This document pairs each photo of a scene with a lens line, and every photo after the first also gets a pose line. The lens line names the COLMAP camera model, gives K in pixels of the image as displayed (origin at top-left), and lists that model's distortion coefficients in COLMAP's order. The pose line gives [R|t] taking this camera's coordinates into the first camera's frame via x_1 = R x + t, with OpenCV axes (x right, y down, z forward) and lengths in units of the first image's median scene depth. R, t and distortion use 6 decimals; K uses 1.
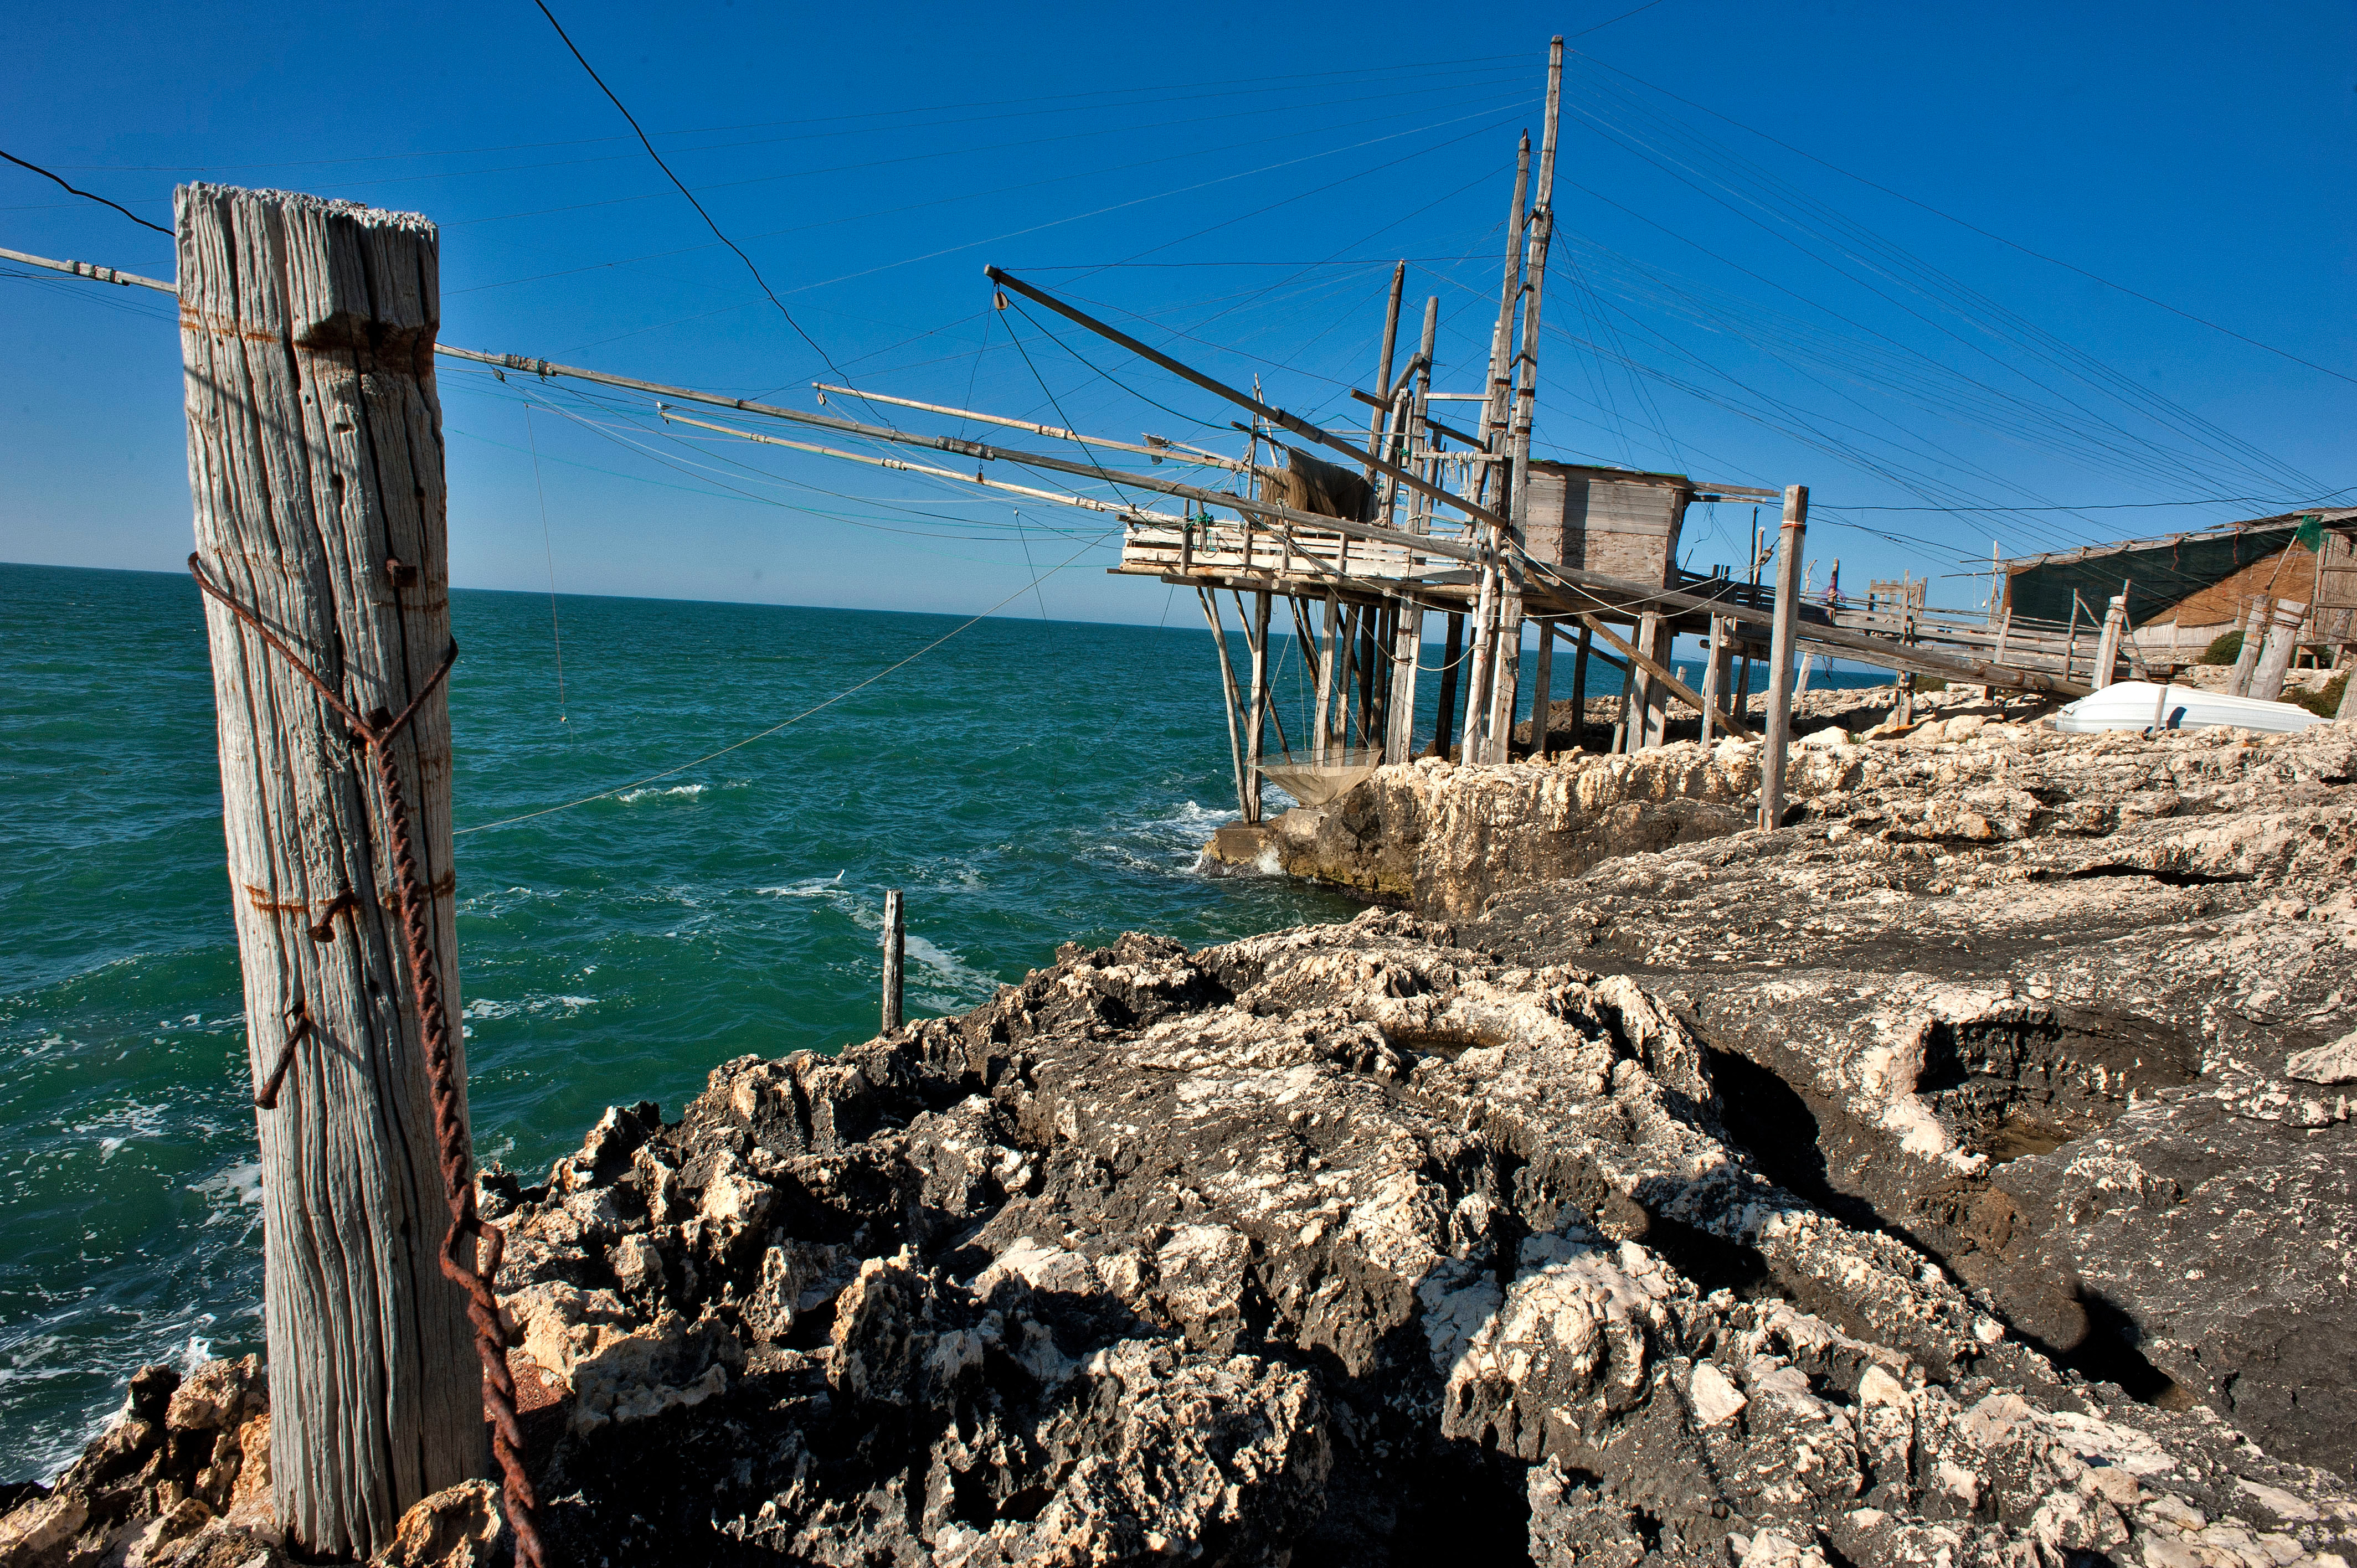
lens RADIAL K [[1341.1, 0, 1178.5], [0, 1341.1, 784.0], [0, 0, 1]] dist [-0.100224, 0.077151]
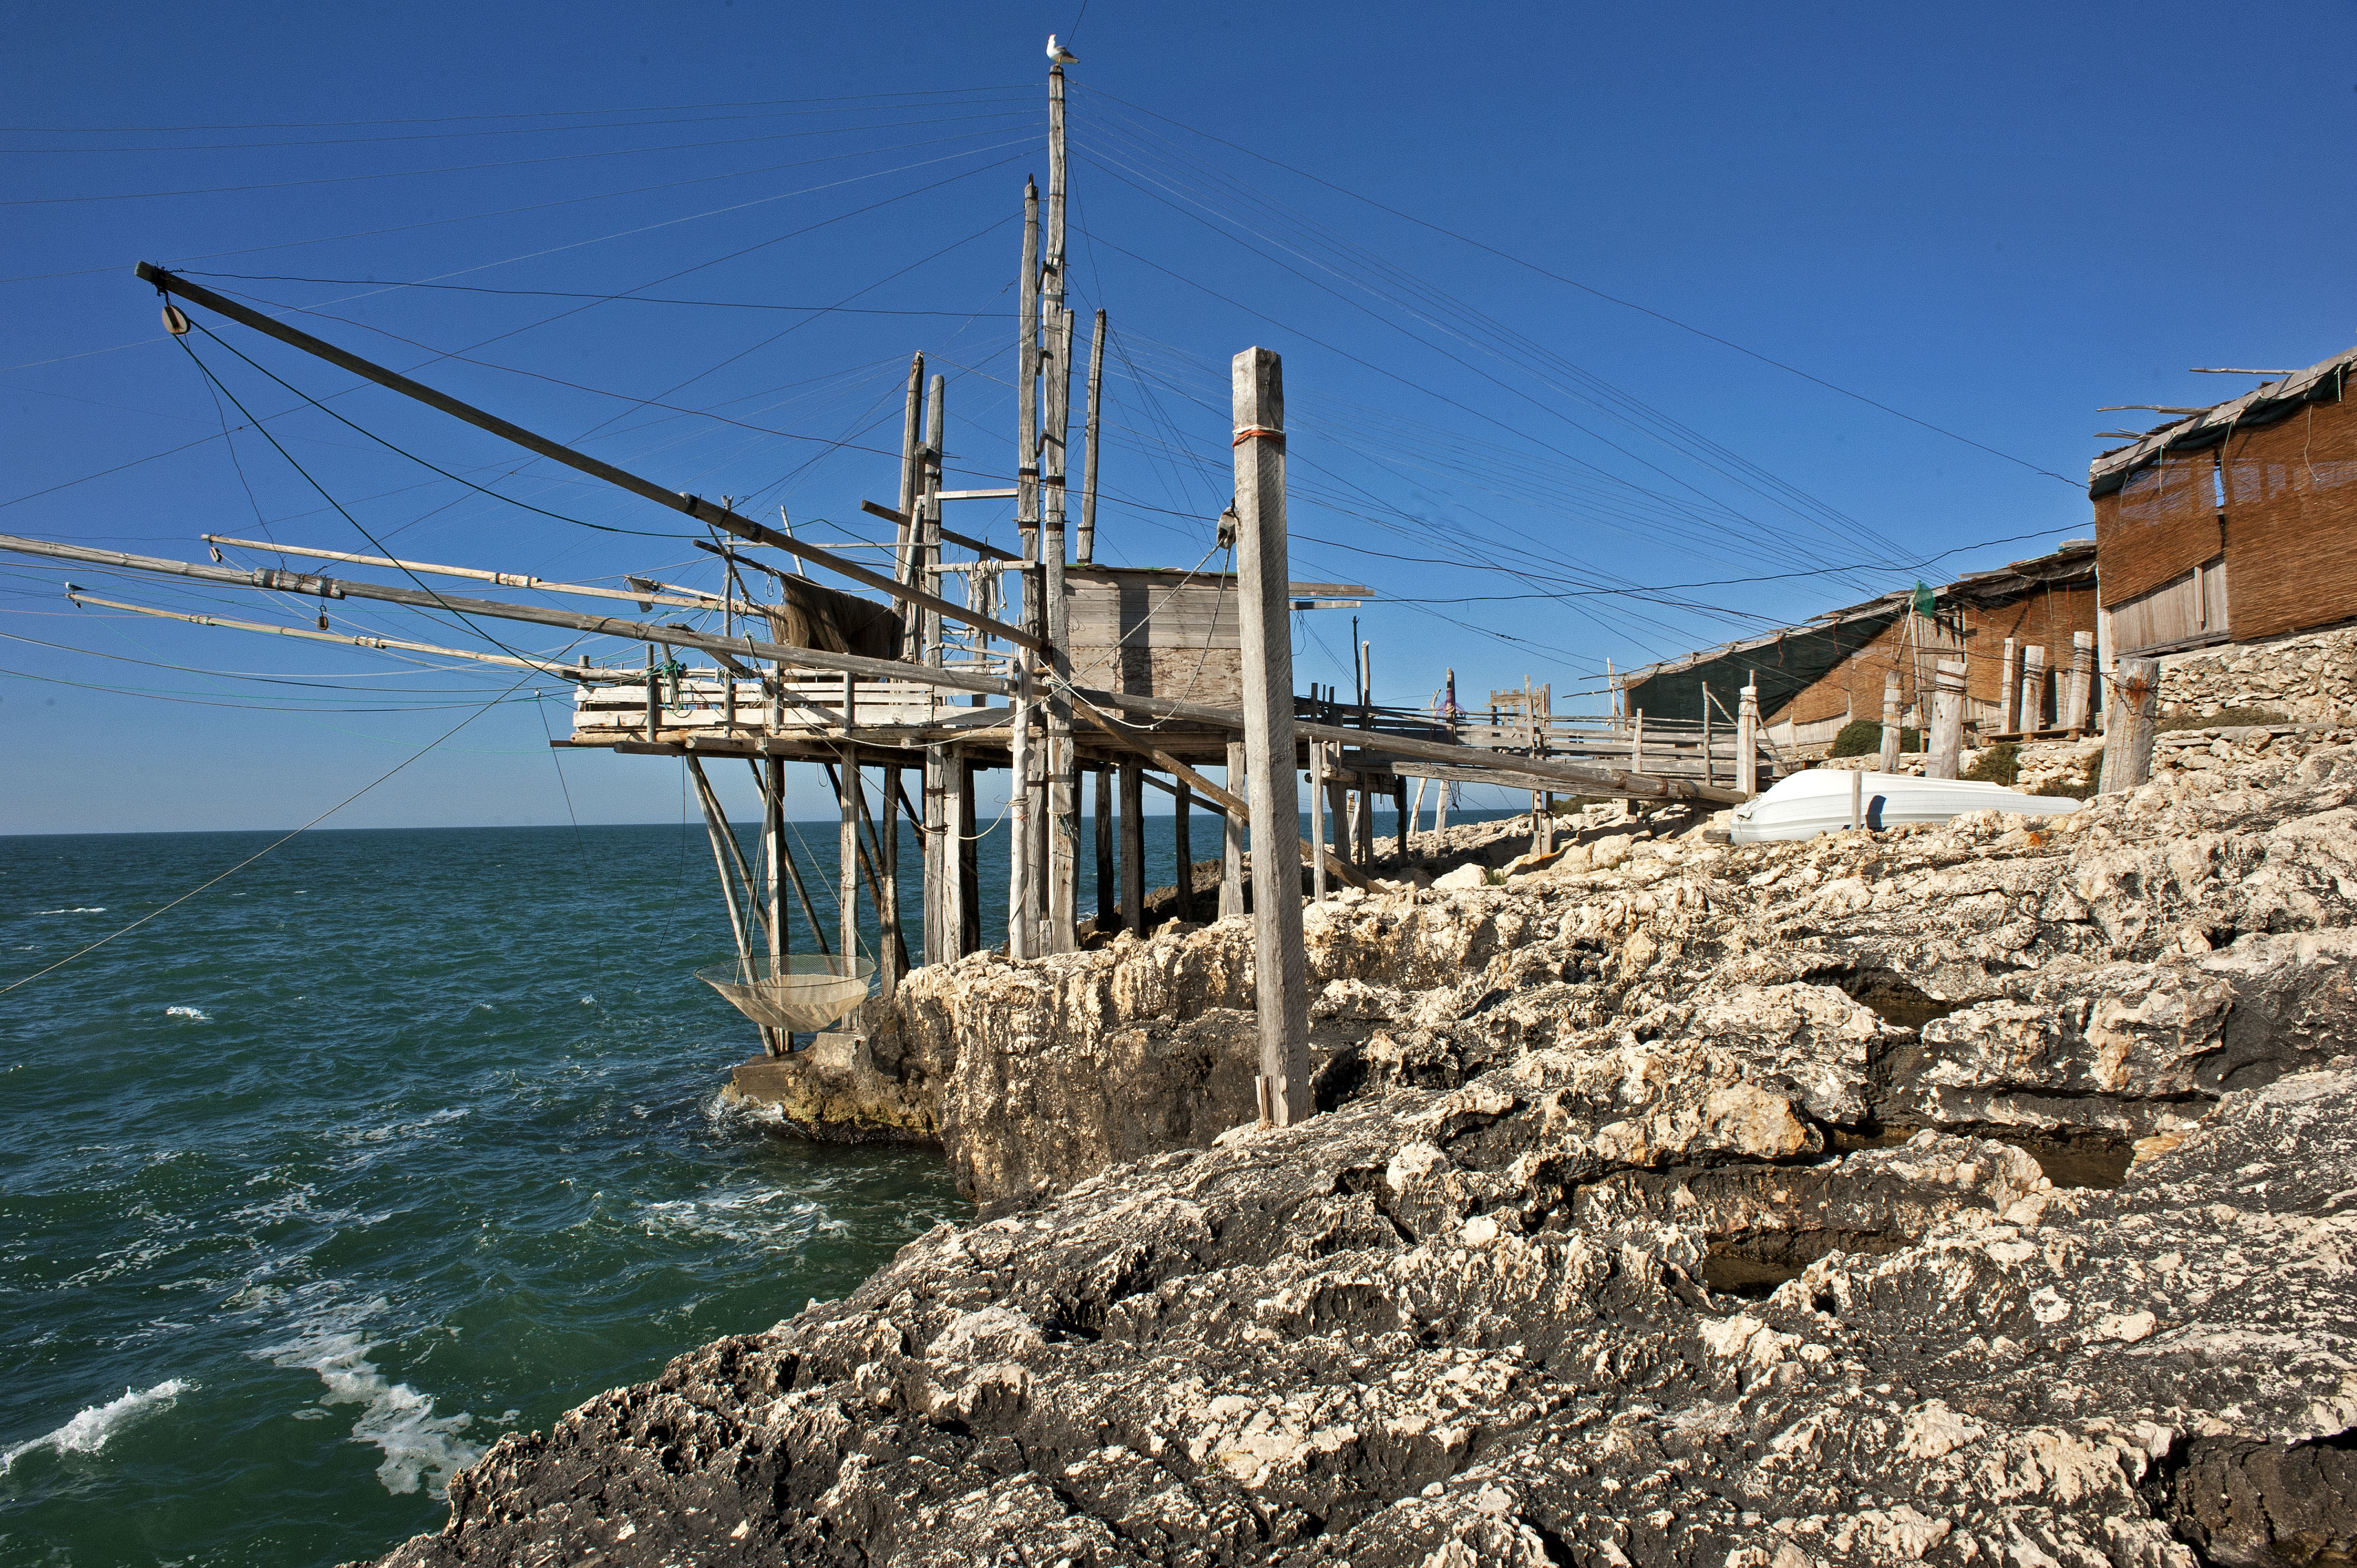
lens RADIAL K [[1341.1, 0, 1178.5], [0, 1341.1, 784.0], [0, 0, 1]] dist [-0.100224, 0.077151]
pose [[0.968562, -0.072829, 0.237875, 0.124506], [0.104000, 0.987162, -0.121225, -0.010068], [-0.225992, 0.142153, 0.963701, 0.223337]]
